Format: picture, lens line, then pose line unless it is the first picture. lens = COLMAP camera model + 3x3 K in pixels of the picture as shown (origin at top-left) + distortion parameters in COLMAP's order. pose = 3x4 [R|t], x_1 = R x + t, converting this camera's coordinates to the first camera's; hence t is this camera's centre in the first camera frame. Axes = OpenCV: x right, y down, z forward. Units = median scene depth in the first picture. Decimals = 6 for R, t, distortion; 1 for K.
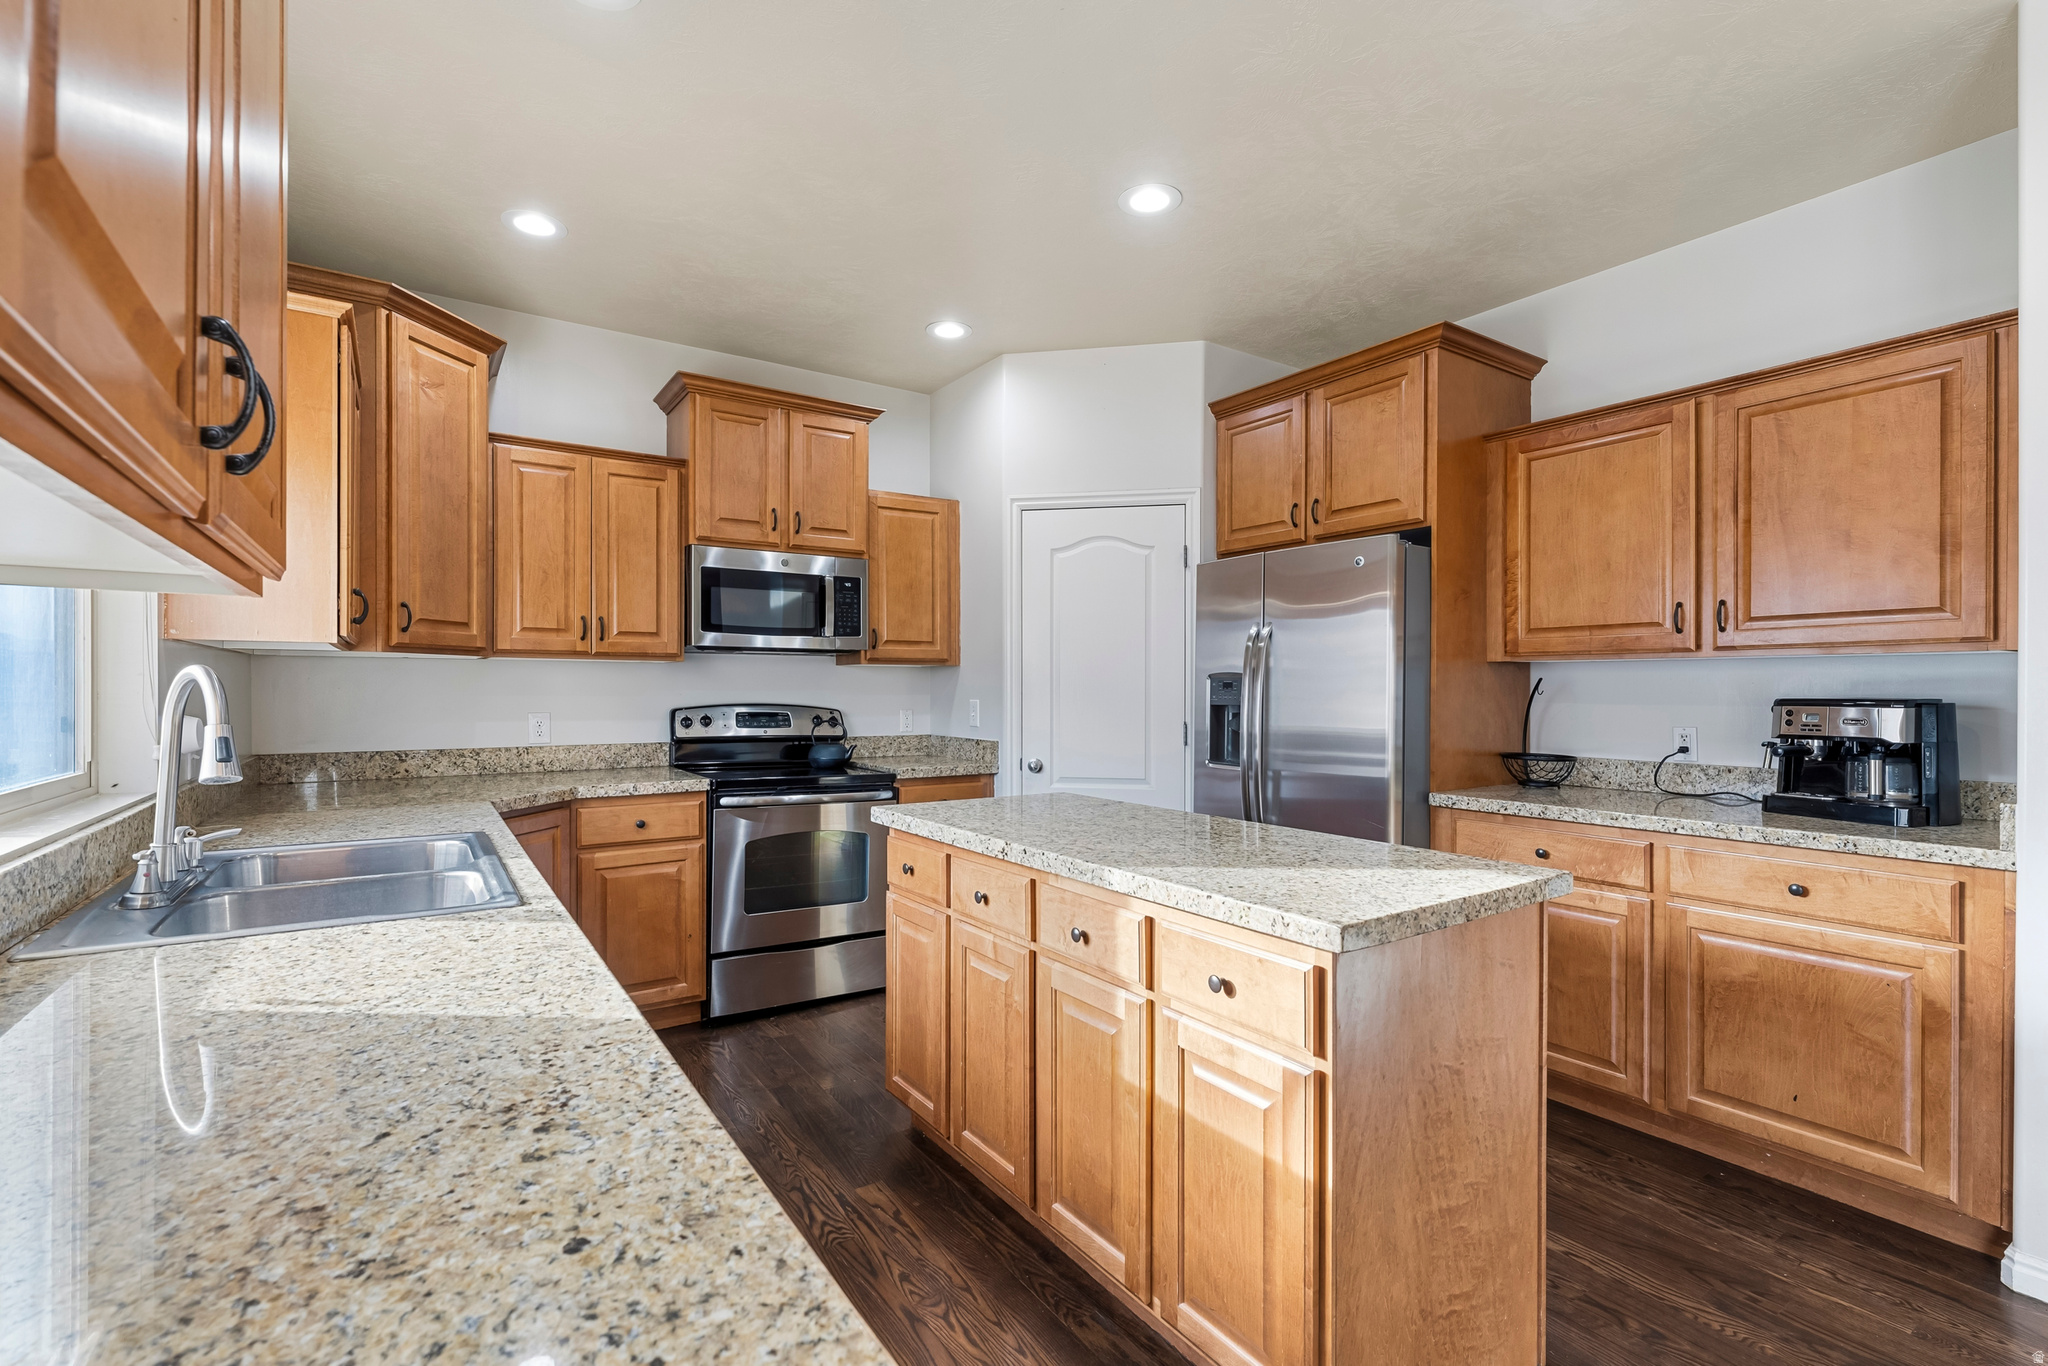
lens RADIAL K [[910.6, 0, 1045.6], [0, 910.6, 683.8], [0, 0, 1]] dist [0.009954, 0.000859]
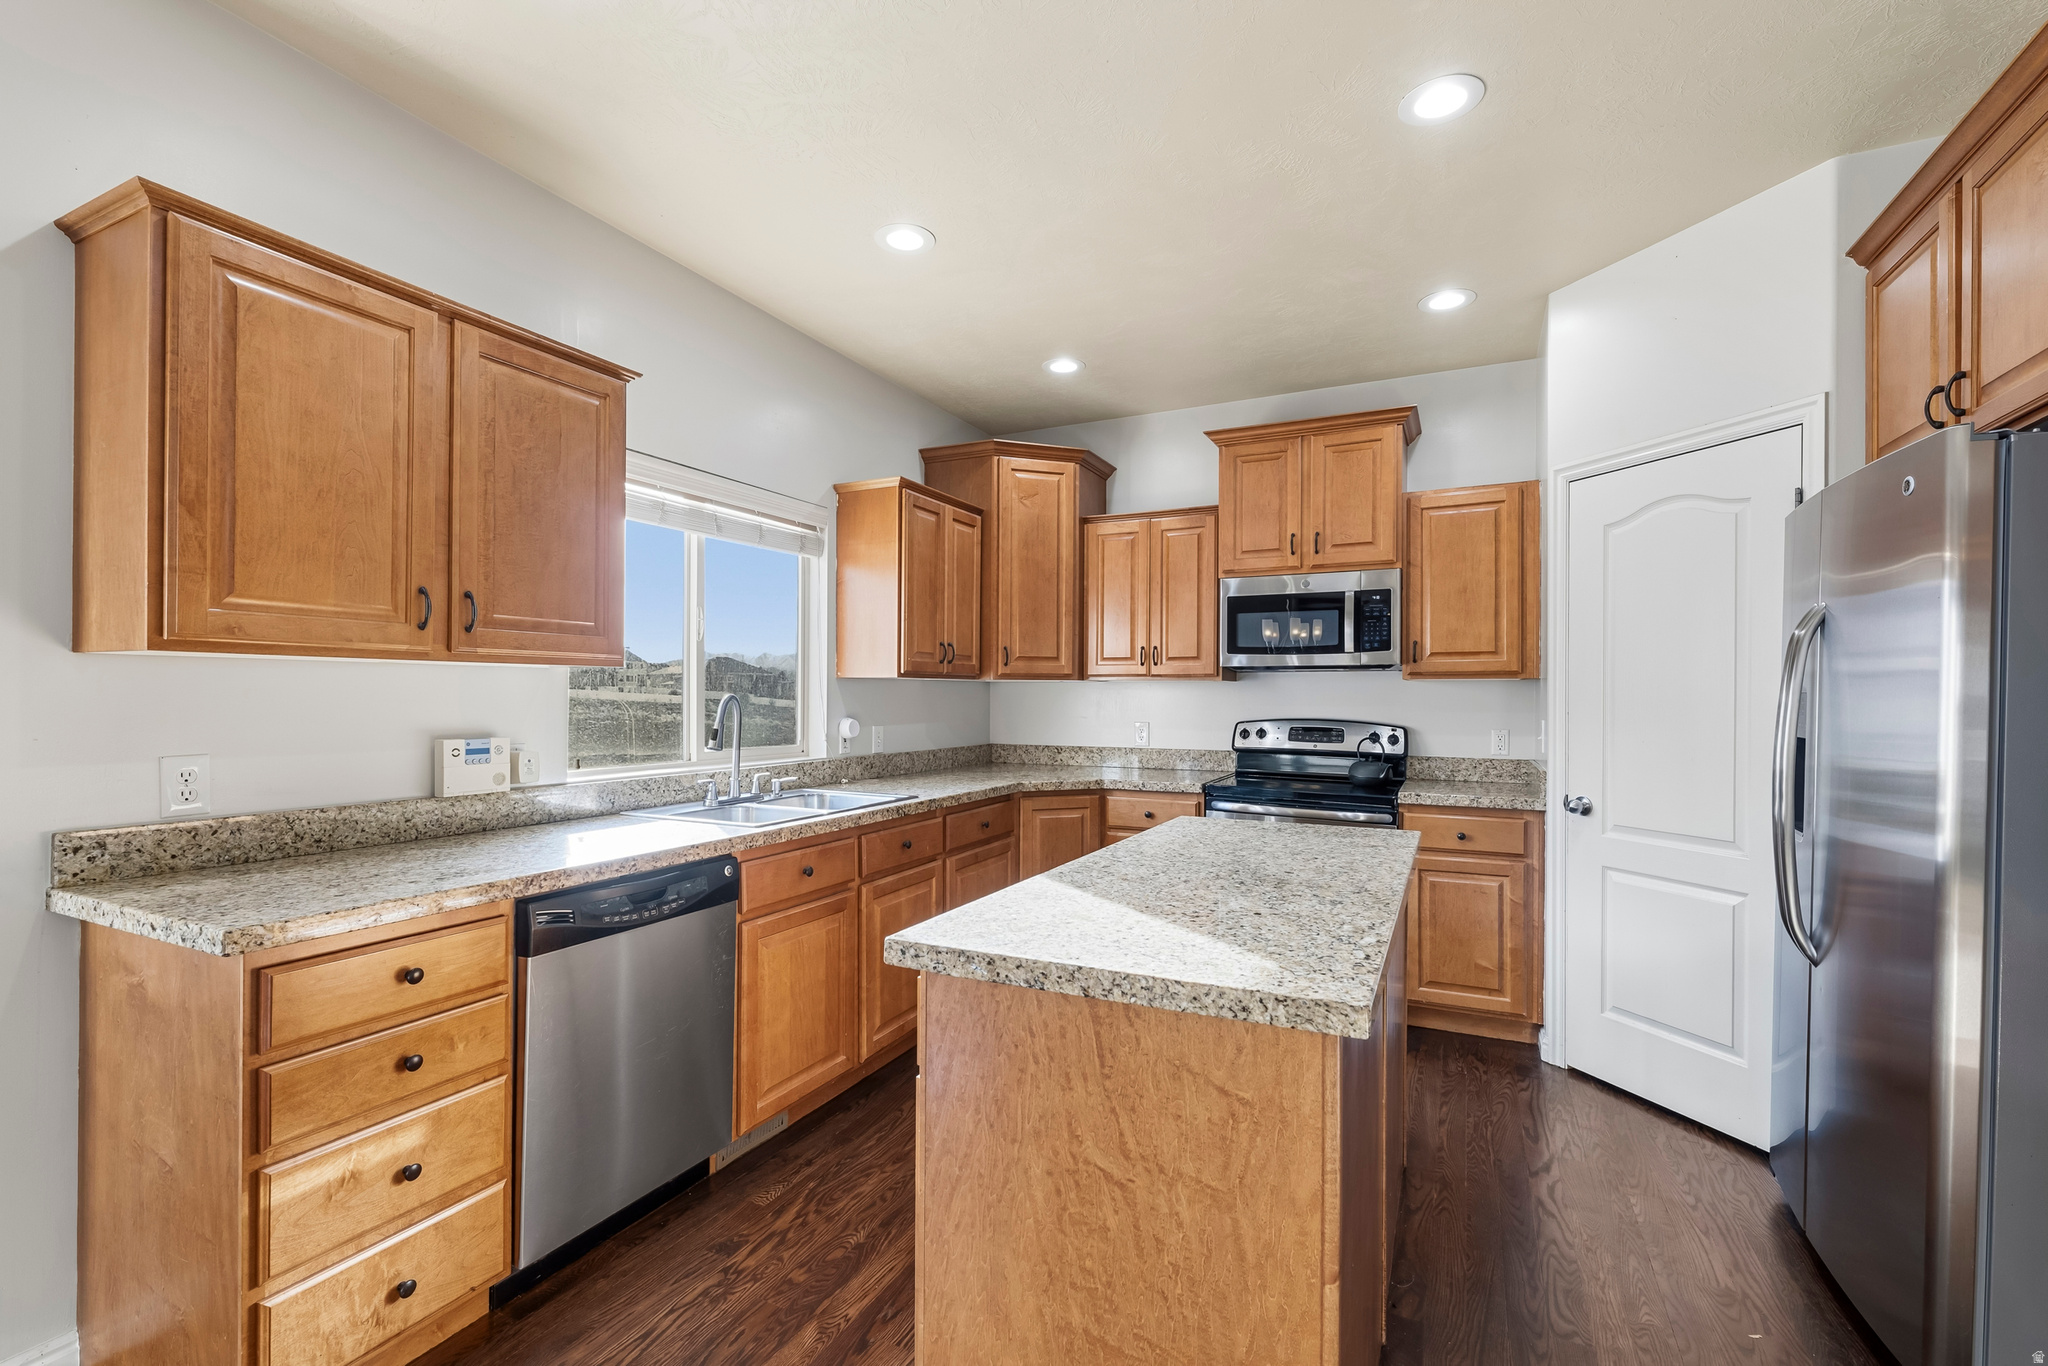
lens RADIAL K [[910.6, 0, 1031.4], [0, 910.6, 693.9], [0, 0, 1]] dist [0.009954, 0.000859]
pose [[0.494975, -0.002356, -0.868904, 0.459711], [0.001688, 0.999997, -0.001750, -0.005842], [0.868905, -0.000600, 0.494978, 0.215371]]
